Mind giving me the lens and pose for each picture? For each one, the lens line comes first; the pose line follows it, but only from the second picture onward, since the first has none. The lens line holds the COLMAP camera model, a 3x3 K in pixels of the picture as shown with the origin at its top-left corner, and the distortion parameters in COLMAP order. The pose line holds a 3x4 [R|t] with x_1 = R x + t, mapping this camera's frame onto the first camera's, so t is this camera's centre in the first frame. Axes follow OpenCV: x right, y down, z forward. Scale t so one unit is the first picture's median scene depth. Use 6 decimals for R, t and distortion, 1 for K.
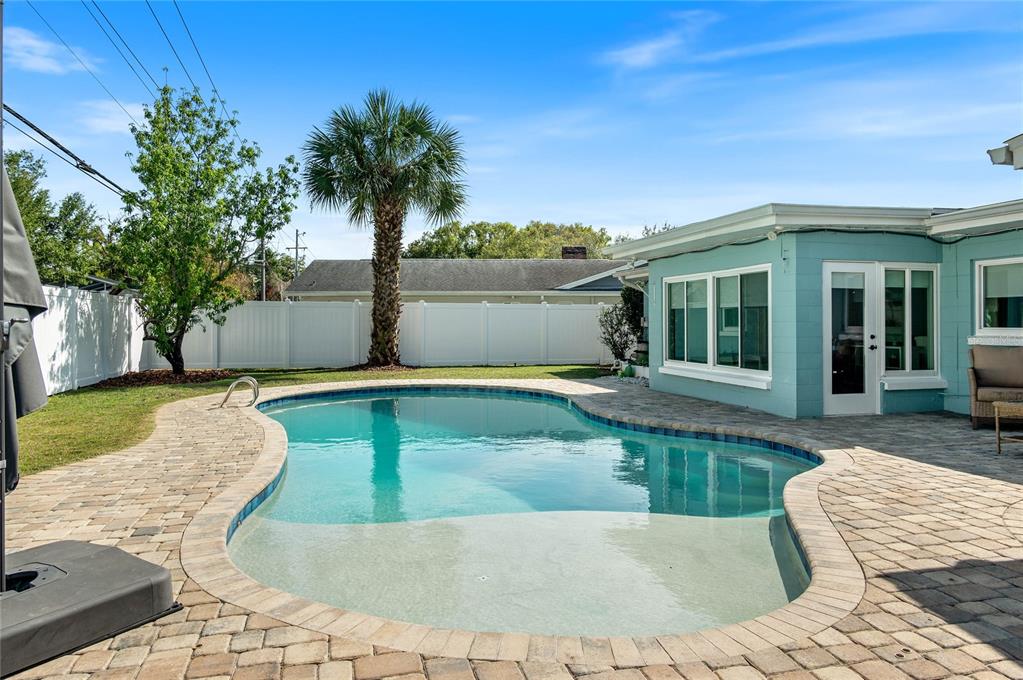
lens RADIAL K [[697.8, 0, 510.1], [0, 697.8, 323.7], [0, 0, 1]] dist [-0.001226, -0.003757]
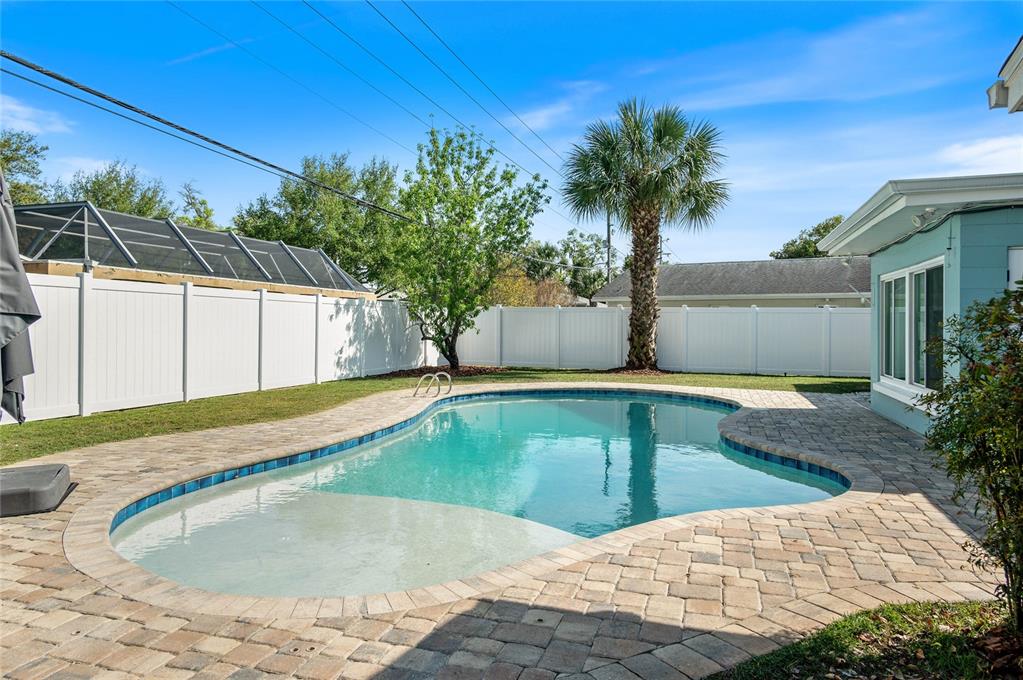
lens RADIAL K [[697.8, 0, 510.1], [0, 697.8, 323.7], [0, 0, 1]] dist [-0.001226, -0.003757]
pose [[0.842605, 0.005856, -0.538500, 0.241293], [-0.009365, 0.999949, -0.003779, -0.001010], [0.538450, 0.008227, 0.842617, 0.052169]]
